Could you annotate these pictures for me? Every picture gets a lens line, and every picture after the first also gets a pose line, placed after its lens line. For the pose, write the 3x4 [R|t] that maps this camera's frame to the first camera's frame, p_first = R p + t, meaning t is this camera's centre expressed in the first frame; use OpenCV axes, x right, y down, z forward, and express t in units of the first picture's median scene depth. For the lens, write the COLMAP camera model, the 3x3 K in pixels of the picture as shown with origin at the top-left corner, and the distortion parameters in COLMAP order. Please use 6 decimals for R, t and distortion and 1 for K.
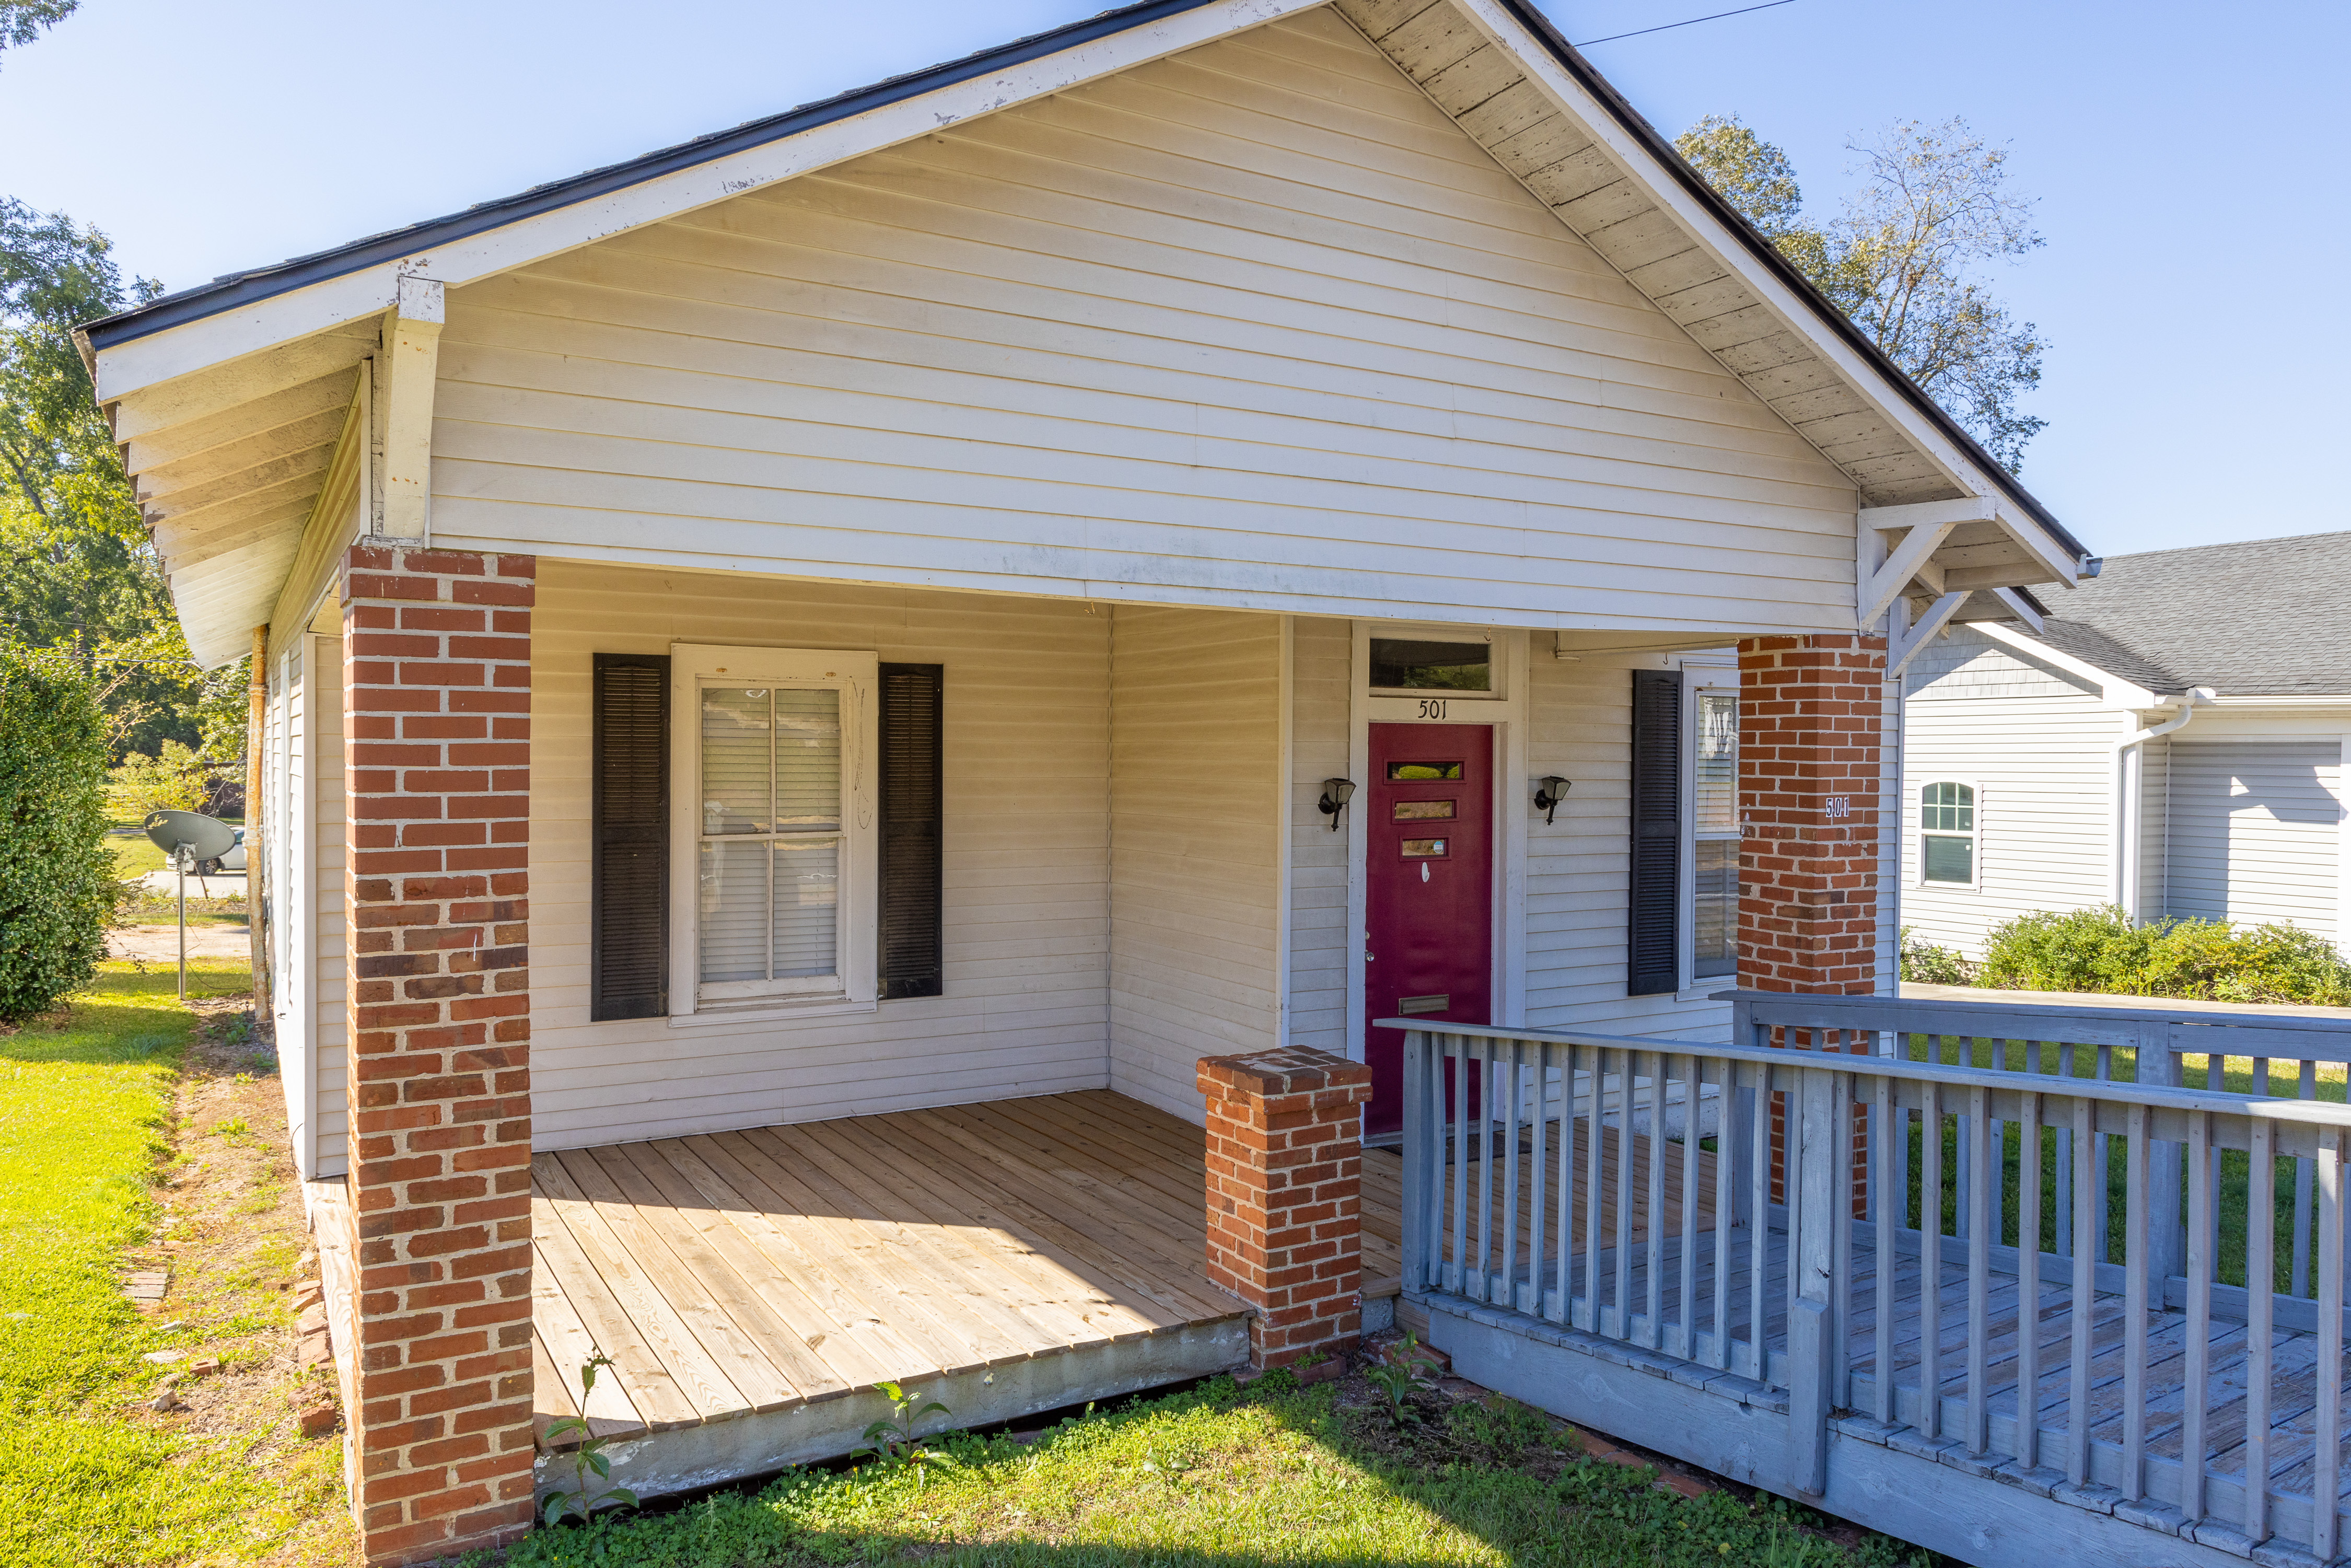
lens RADIAL K [[1618.9, 0, 1169.5], [0, 1618.9, 784.7], [0, 0, 1]] dist [0.000660, 0.009600]
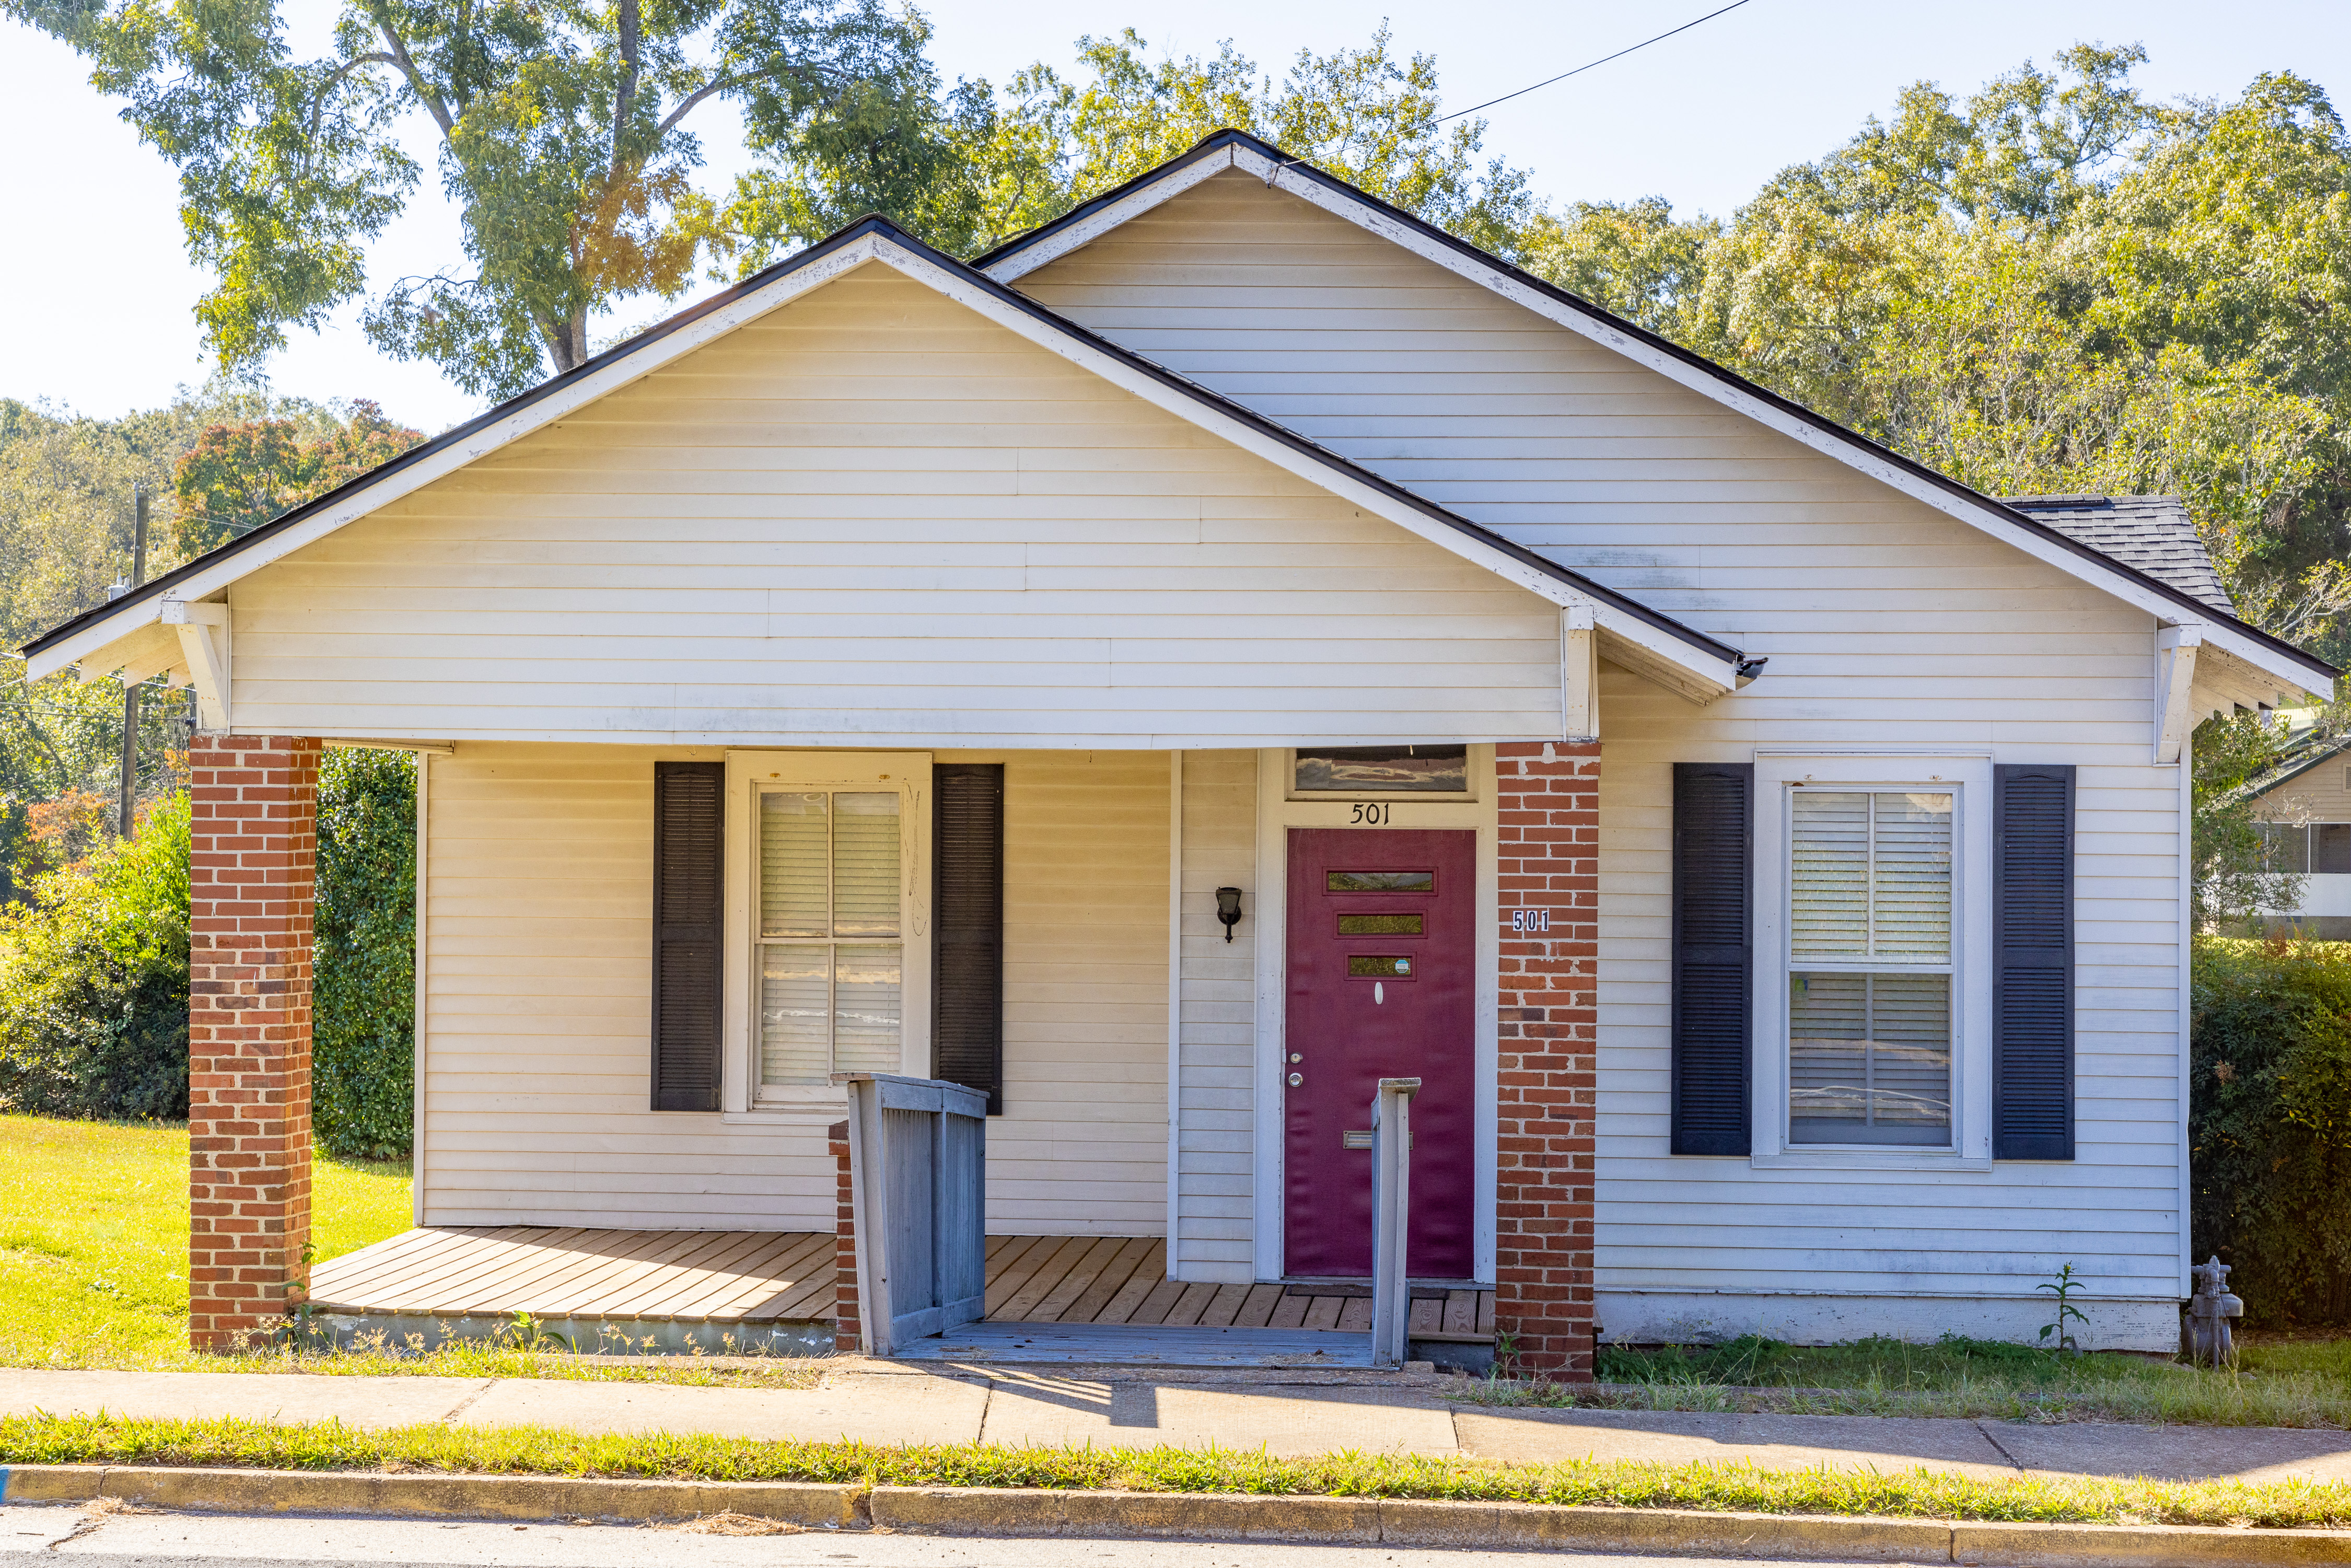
lens RADIAL K [[4082.9, 0, 1179.9], [0, 4082.9, 779.7], [0, 0, 1]] dist [0.036067, 0.000000]
pose [[0.819190, -0.004775, -0.573502, 1.649071], [-0.014911, 0.999450, -0.029621, 0.005187], [0.573328, 0.032816, 0.818669, -1.123070]]
